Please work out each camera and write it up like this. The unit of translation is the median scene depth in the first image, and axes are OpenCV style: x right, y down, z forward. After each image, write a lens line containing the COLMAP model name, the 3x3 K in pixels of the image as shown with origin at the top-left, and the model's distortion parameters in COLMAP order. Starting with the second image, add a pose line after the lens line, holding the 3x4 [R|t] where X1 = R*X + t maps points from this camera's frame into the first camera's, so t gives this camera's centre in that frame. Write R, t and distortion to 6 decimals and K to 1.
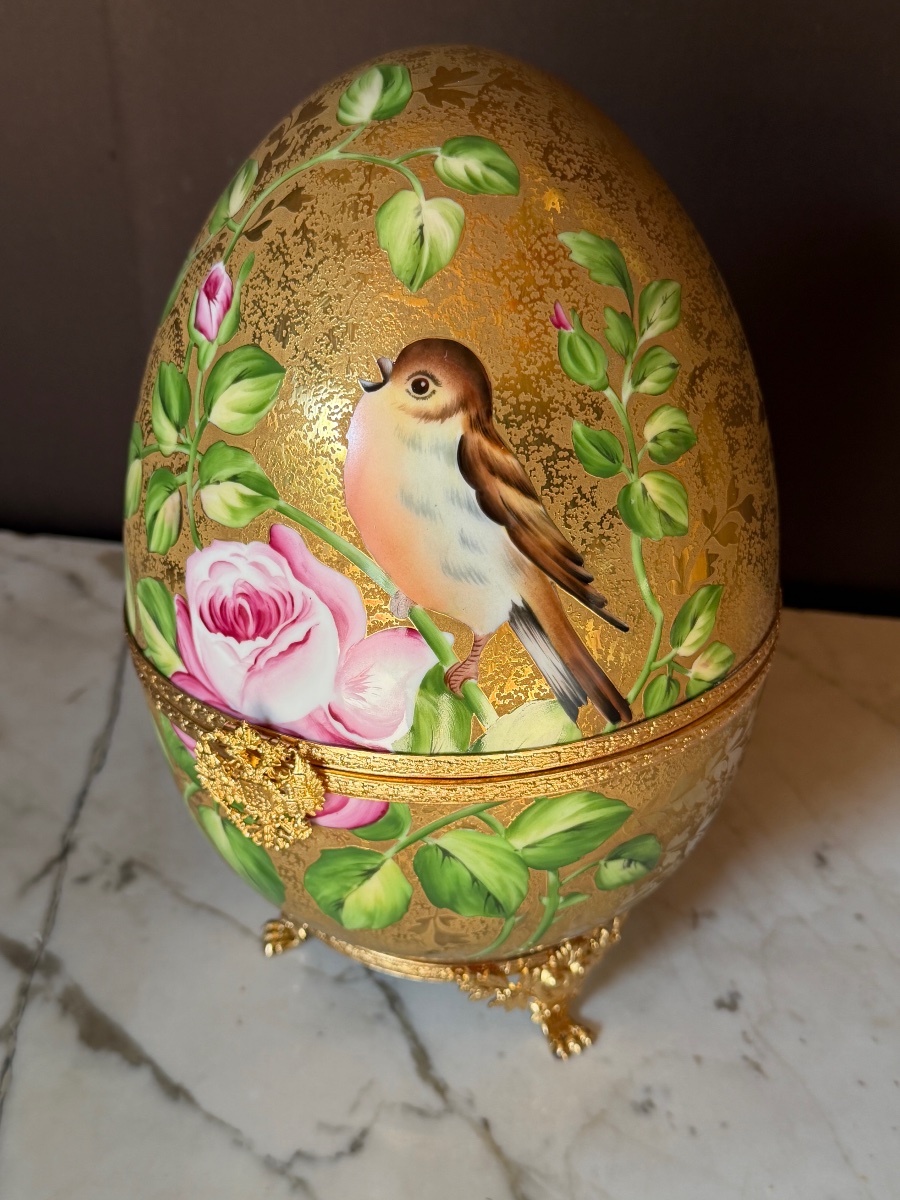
lens RADIAL K [[1417.1, 0, 450.9], [0, 1417.1, 602.2], [0, 0, 1]] dist [0.048579, 0.000000]
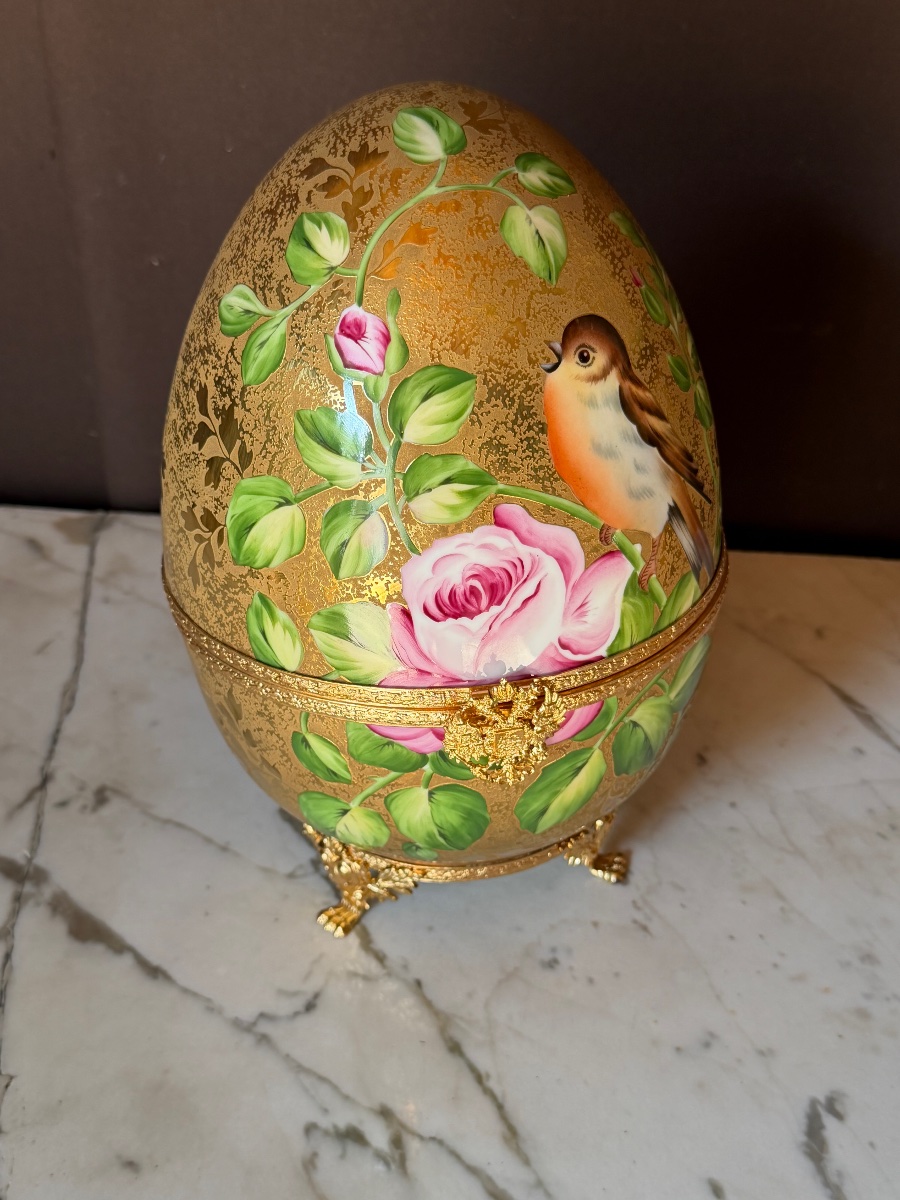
lens RADIAL K [[1417.1, 0, 454.2], [0, 1417.1, 596.6], [0, 0, 1]] dist [0.048579, 0.000000]
pose [[0.779622, -0.344349, 0.523080, -0.785638], [0.334124, 0.935160, 0.117632, -0.133701], [-0.529670, 0.083065, 0.844127, 0.036836]]
